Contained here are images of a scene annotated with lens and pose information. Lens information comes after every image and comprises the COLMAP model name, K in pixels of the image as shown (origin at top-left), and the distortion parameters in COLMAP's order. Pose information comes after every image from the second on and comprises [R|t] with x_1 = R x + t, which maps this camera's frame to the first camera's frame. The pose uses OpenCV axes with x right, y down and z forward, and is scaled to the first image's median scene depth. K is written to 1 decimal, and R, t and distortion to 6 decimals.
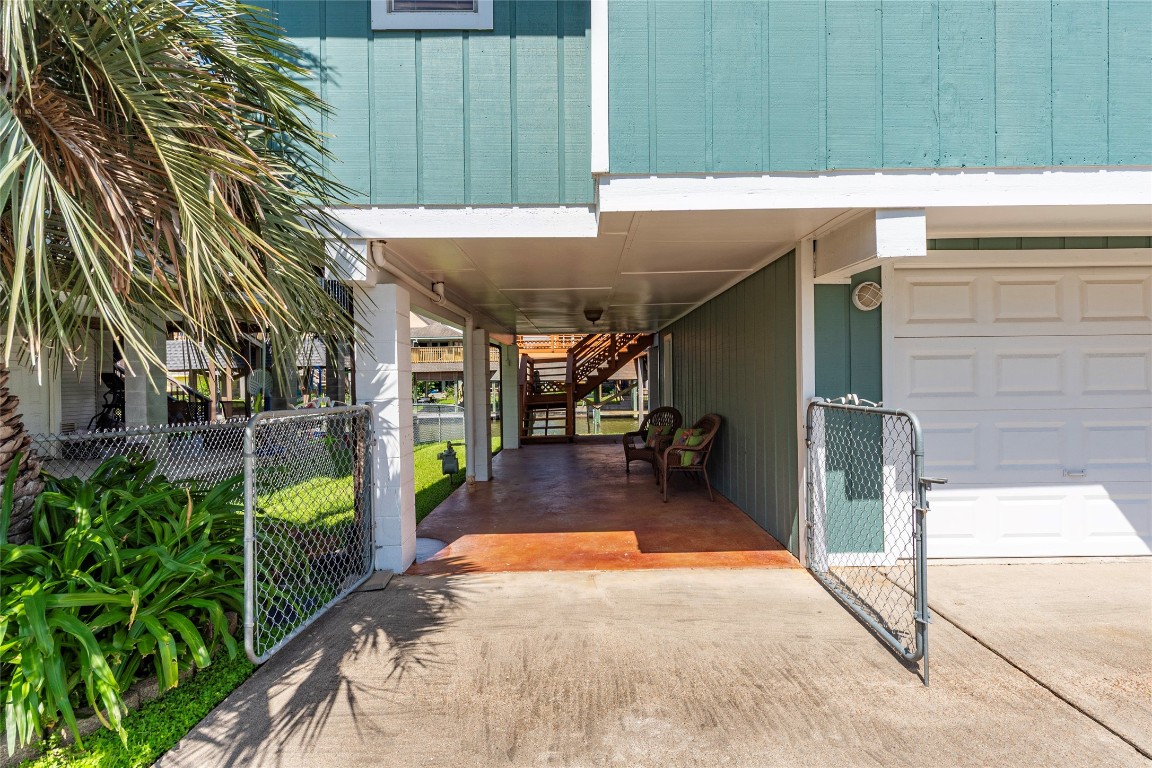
lens RADIAL K [[564.2, 0, 576.0], [0, 564.2, 384.0], [0, 0, 1]] dist [0.002319, 0.000161]
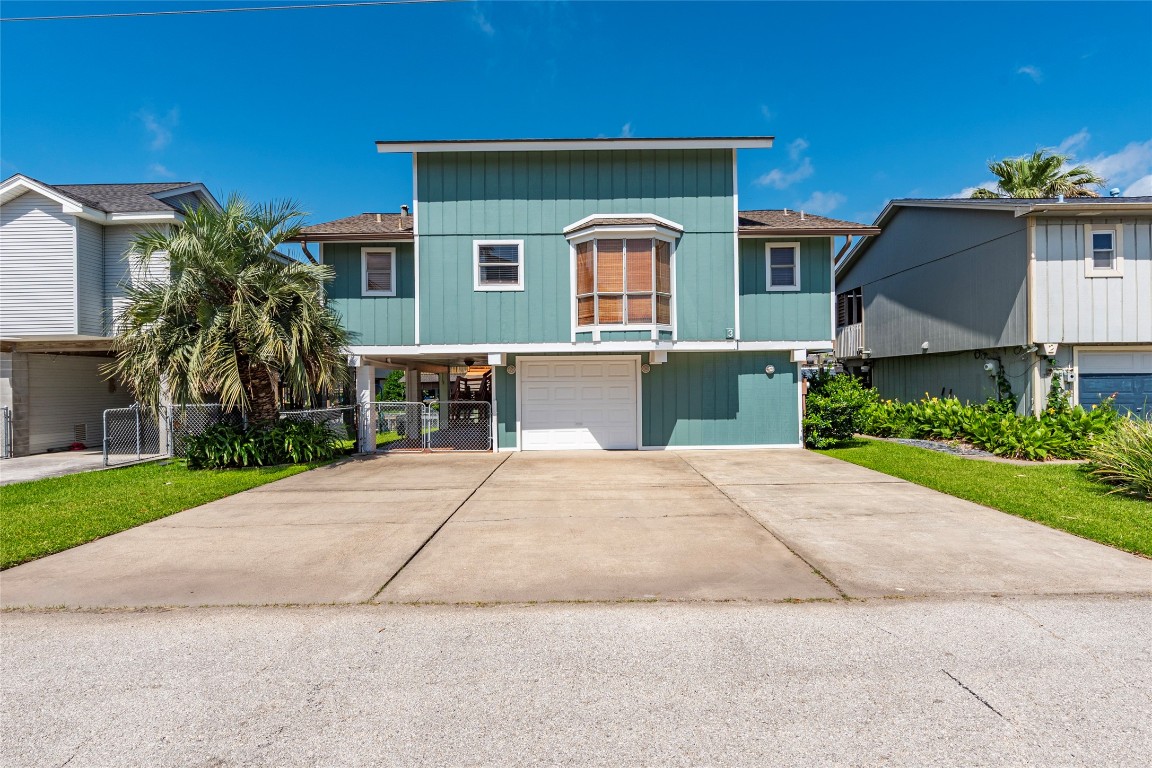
lens RADIAL K [[564.2, 0, 576.0], [0, 564.2, 384.0], [0, 0, 1]] dist [0.002319, 0.000161]
pose [[0.999894, -0.002082, -0.014444, 0.940559], [0.001955, 0.999959, -0.008822, -0.044975], [0.014461, 0.008793, 0.999857, -2.283550]]
